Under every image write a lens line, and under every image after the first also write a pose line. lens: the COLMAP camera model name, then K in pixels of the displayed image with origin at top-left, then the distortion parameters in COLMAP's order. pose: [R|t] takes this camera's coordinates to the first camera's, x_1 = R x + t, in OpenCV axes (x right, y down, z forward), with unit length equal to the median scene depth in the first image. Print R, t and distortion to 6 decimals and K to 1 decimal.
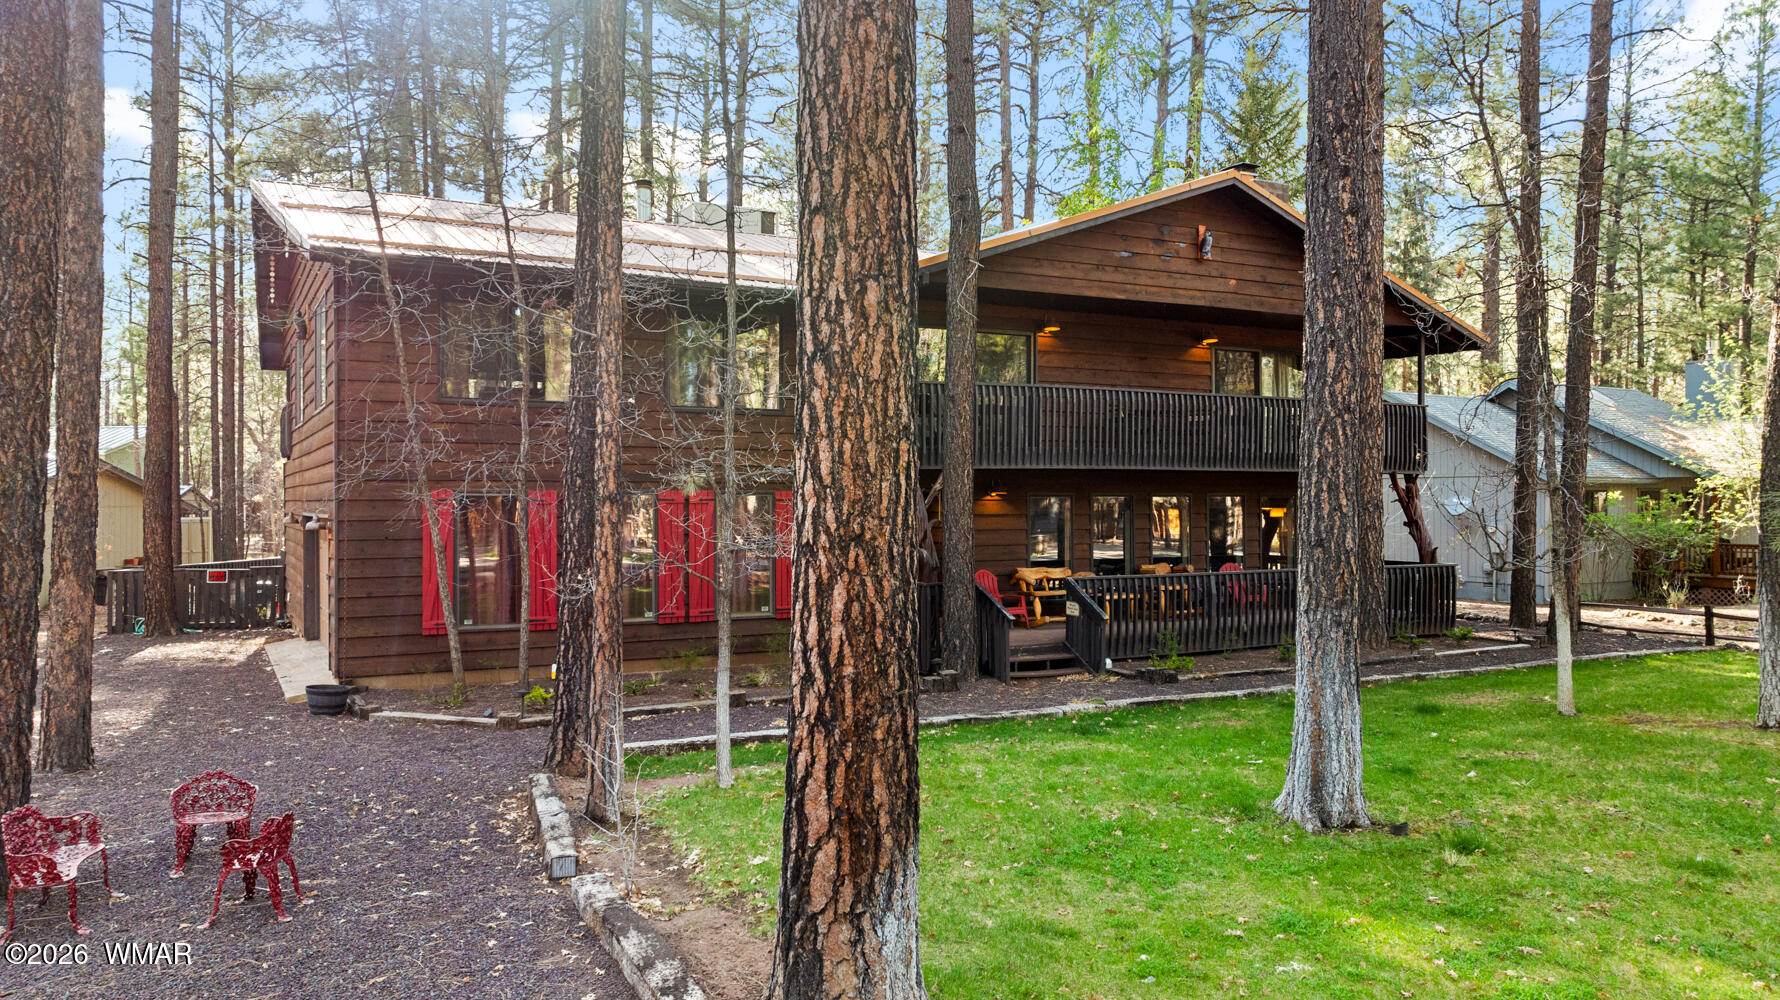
lens RADIAL K [[1238.3, 0, 896.1], [0, 1238.3, 506.8], [0, 0, 1]] dist [0.017465, 0.013709]
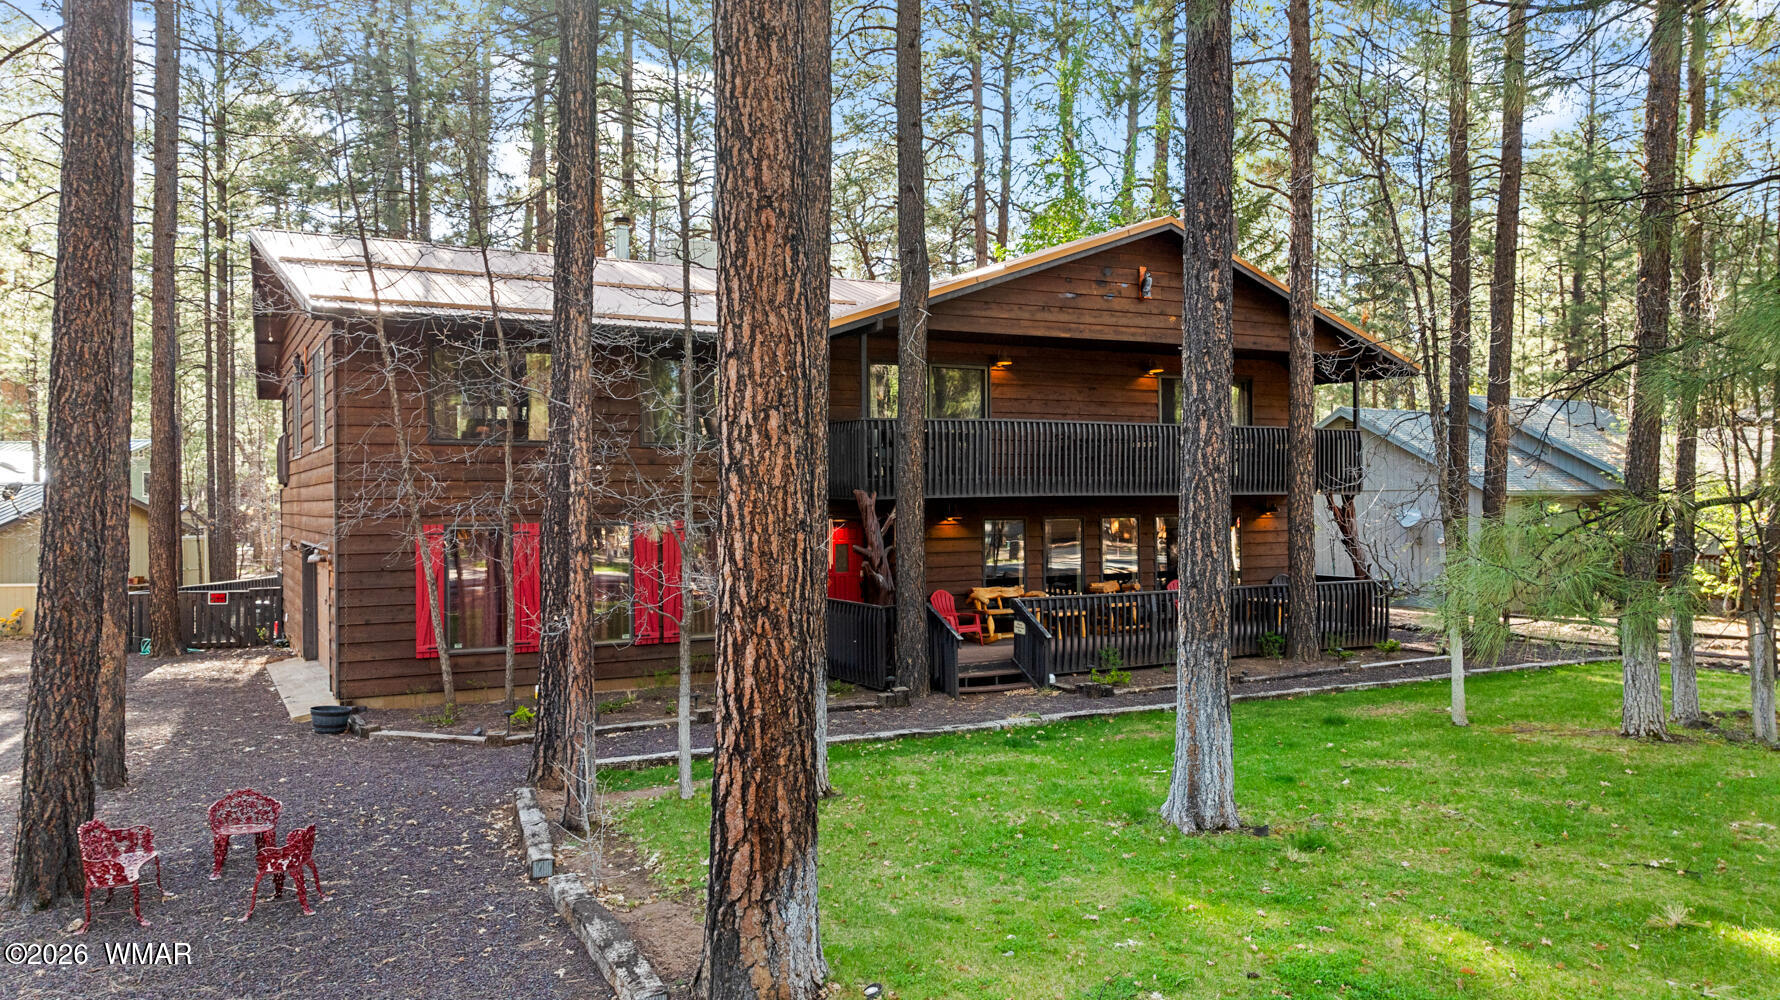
lens RADIAL K [[1238.3, 0, 886.7], [0, 1238.3, 511.2], [0, 0, 1]] dist [0.017465, 0.013709]
pose [[0.999975, -0.006739, 0.002325, 0.049720], [0.006738, 0.999977, 0.000442, -0.040363], [-0.002328, -0.000426, 0.999997, -0.152406]]
